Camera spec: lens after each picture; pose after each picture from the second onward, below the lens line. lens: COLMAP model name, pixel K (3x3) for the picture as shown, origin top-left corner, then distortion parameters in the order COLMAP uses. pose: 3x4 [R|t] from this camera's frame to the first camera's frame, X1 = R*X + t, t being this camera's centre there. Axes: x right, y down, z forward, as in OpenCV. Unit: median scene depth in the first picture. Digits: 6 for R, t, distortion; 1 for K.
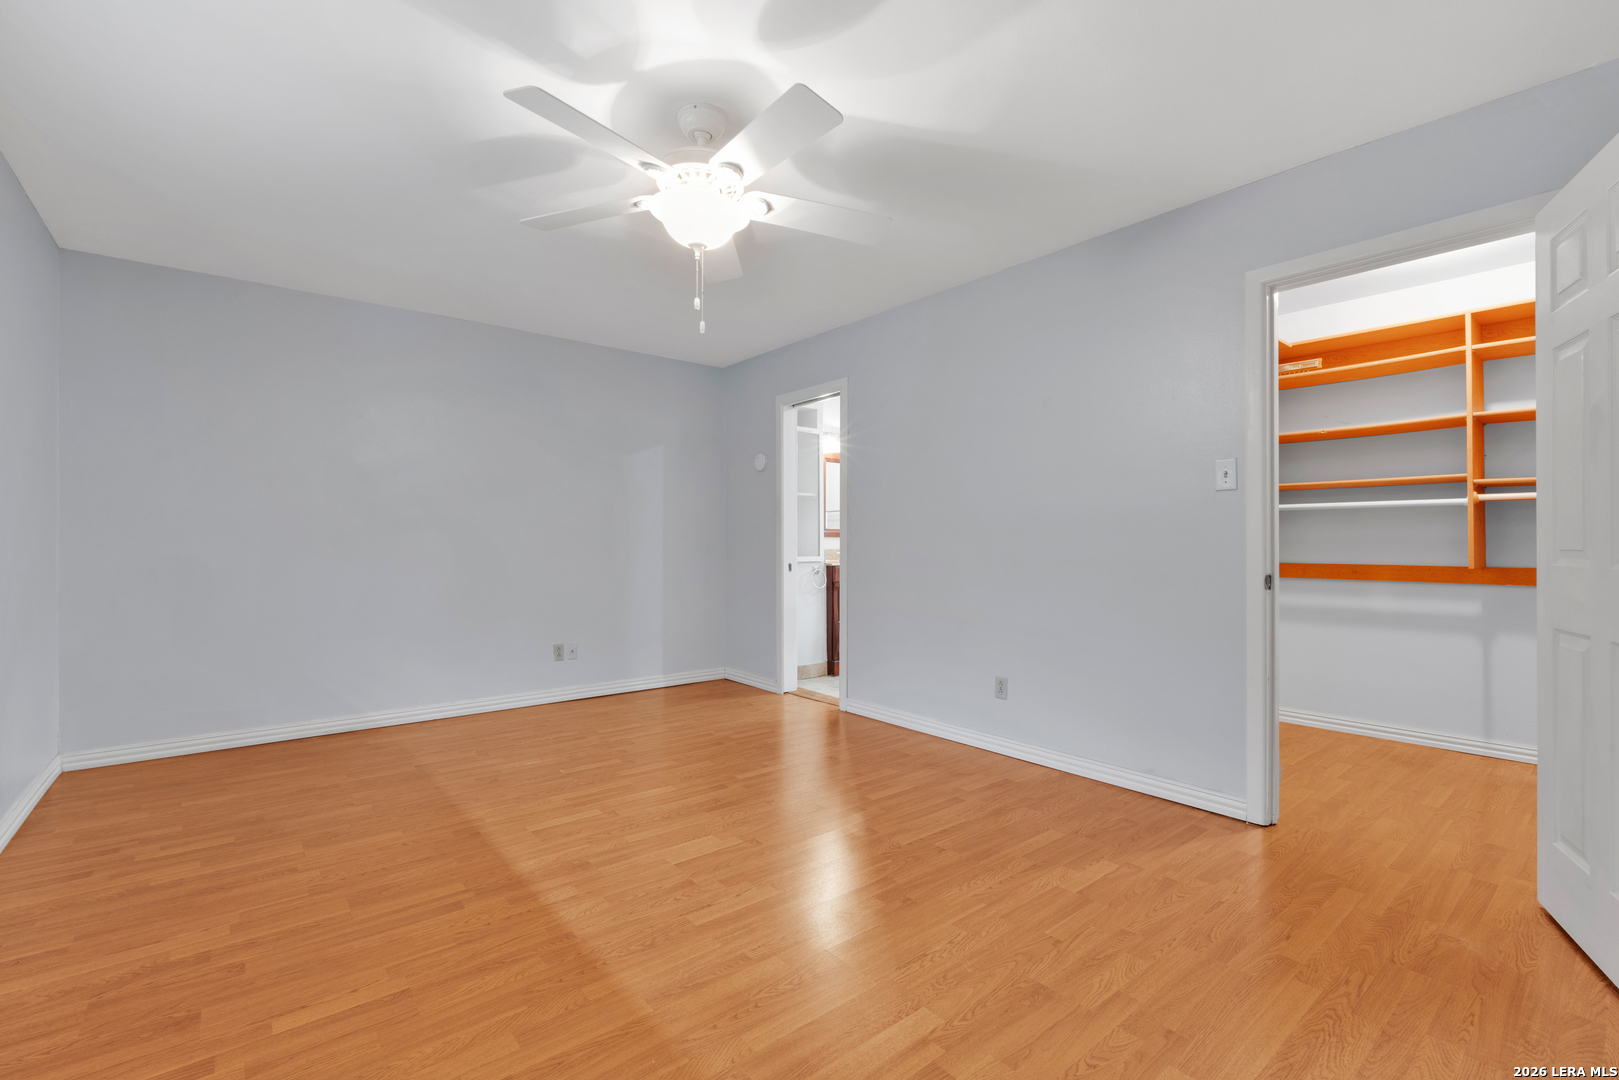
lens RADIAL K [[717.5, 0, 808.2], [0, 717.5, 544.5], [0, 0, 1]] dist [-0.007303, 0.000082]
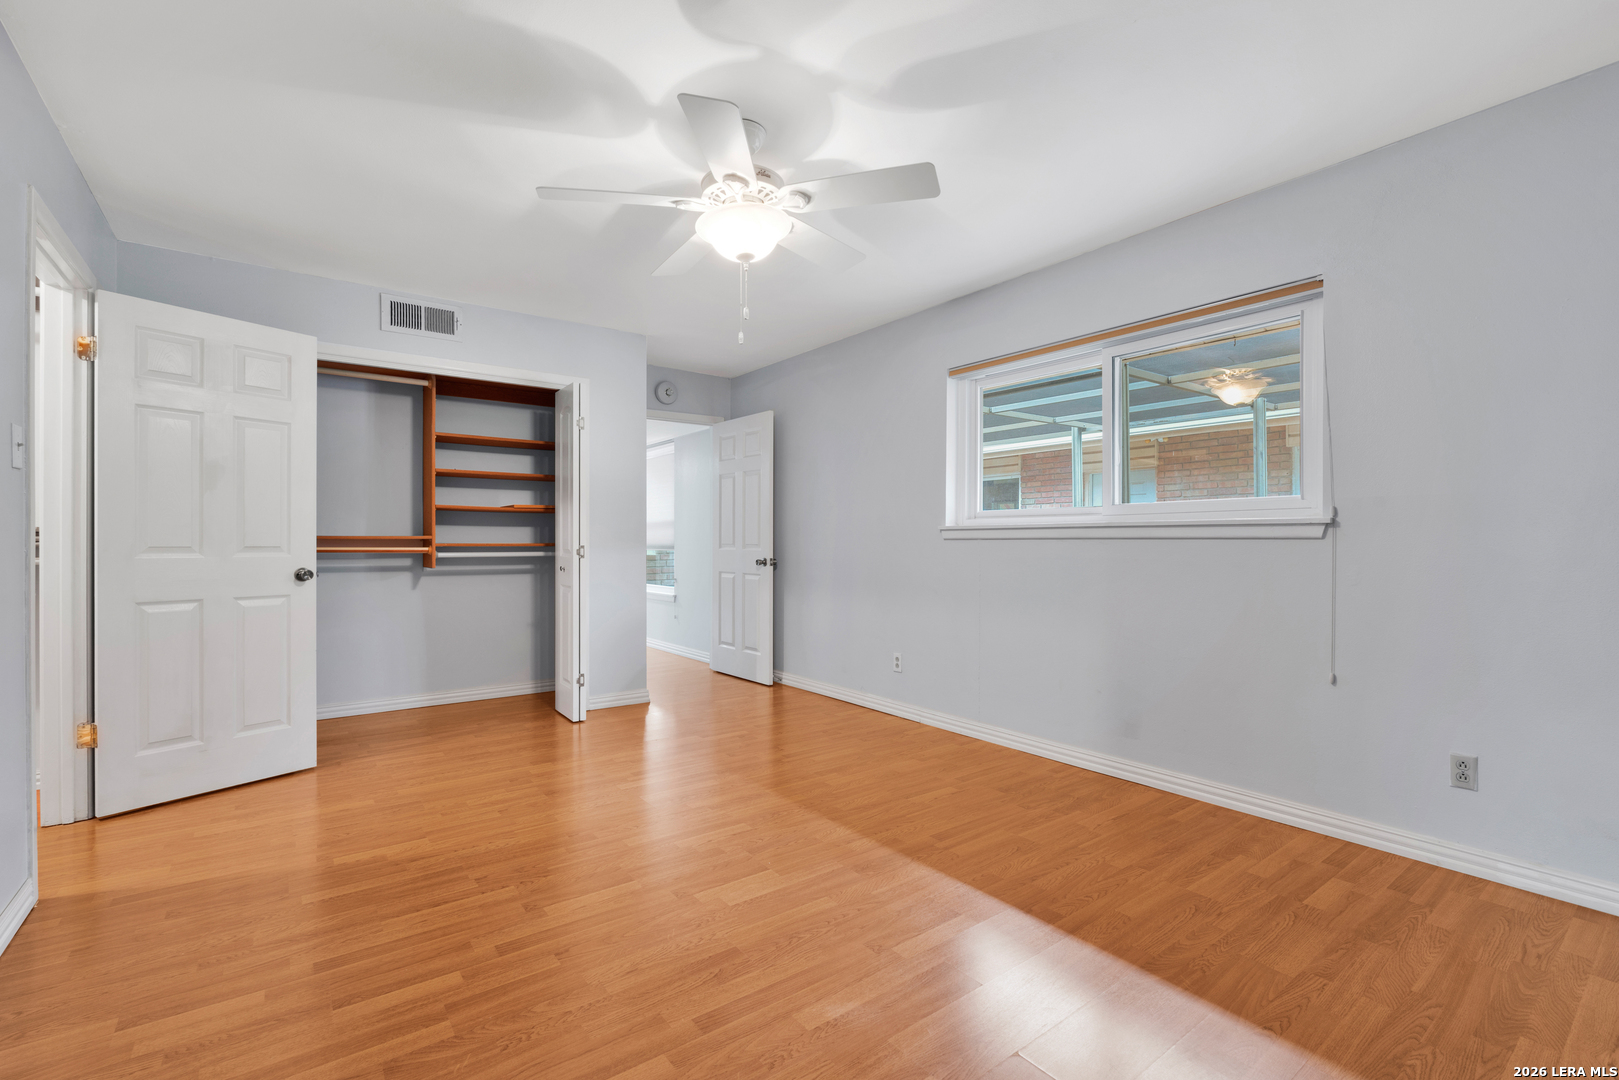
lens RADIAL K [[717.5, 0, 802.0], [0, 717.5, 543.0], [0, 0, 1]] dist [-0.007303, 0.000082]
pose [[-0.998705, -0.002082, 0.050833, -0.284897], [-0.002027, 0.999997, 0.001134, -0.002581], [-0.050835, 0.001029, -0.998707, 2.005779]]
